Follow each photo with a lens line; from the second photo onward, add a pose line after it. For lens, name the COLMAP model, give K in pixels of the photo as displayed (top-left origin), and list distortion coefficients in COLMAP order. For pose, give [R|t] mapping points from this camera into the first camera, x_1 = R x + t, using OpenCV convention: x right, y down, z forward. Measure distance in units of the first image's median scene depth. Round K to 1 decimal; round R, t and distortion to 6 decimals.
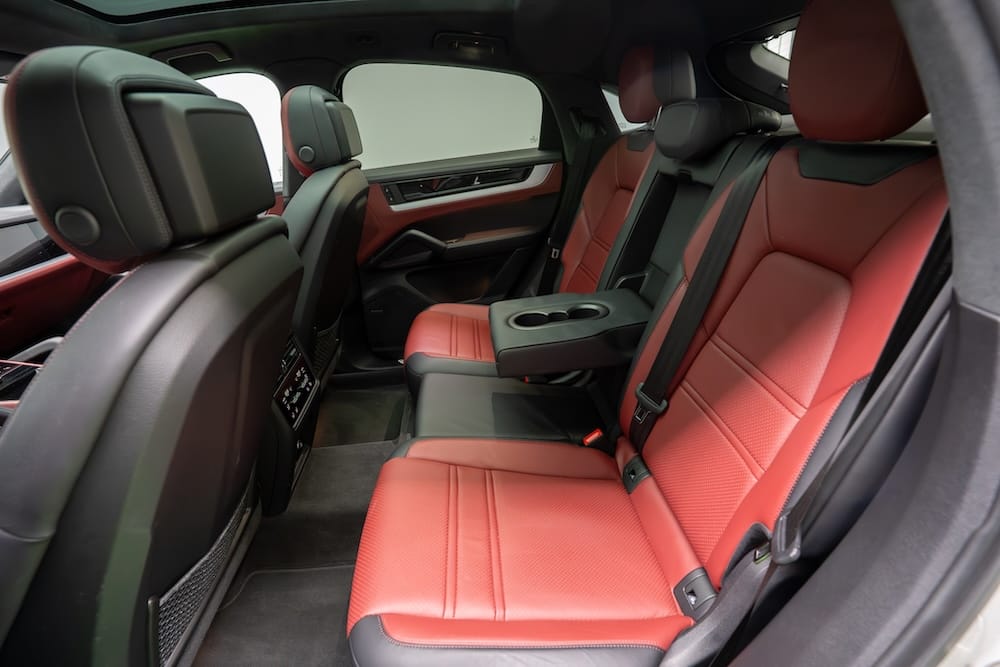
lens RADIAL K [[506.3, 0, 495.9], [0, 506.3, 333.3], [0, 0, 1]] dist [-0.012970, 0.001906]
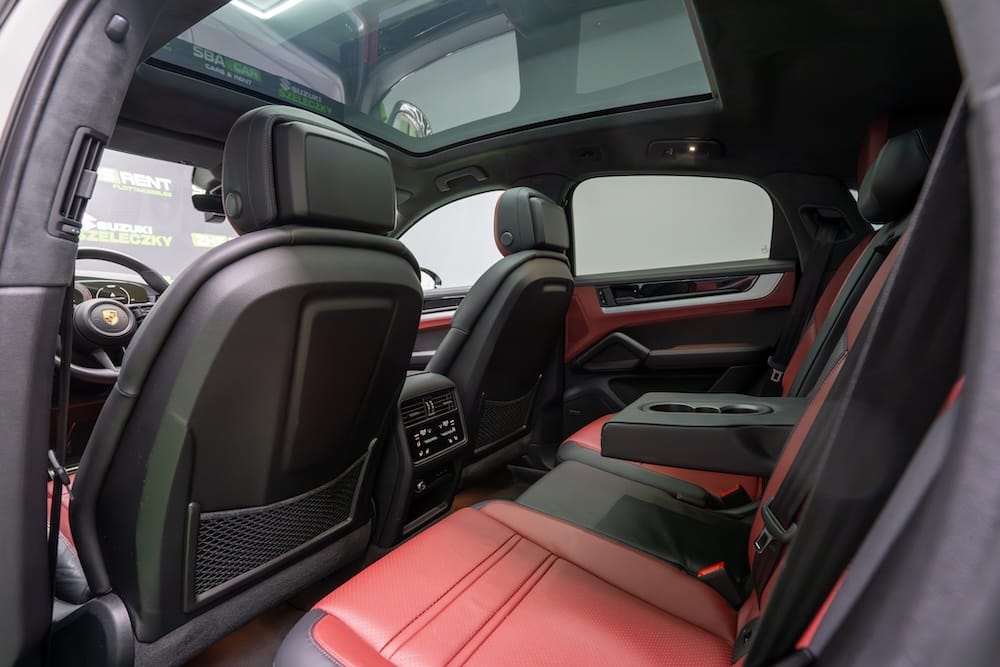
lens RADIAL K [[506.3, 0, 502.4], [0, 506.3, 335.0], [0, 0, 1]] dist [-0.012970, 0.001906]
pose [[0.832739, 0.098017, -0.544920, 0.194973], [-0.254961, 0.941528, -0.220272, 0.078608], [0.491467, 0.322363, 0.809038, 0.097749]]
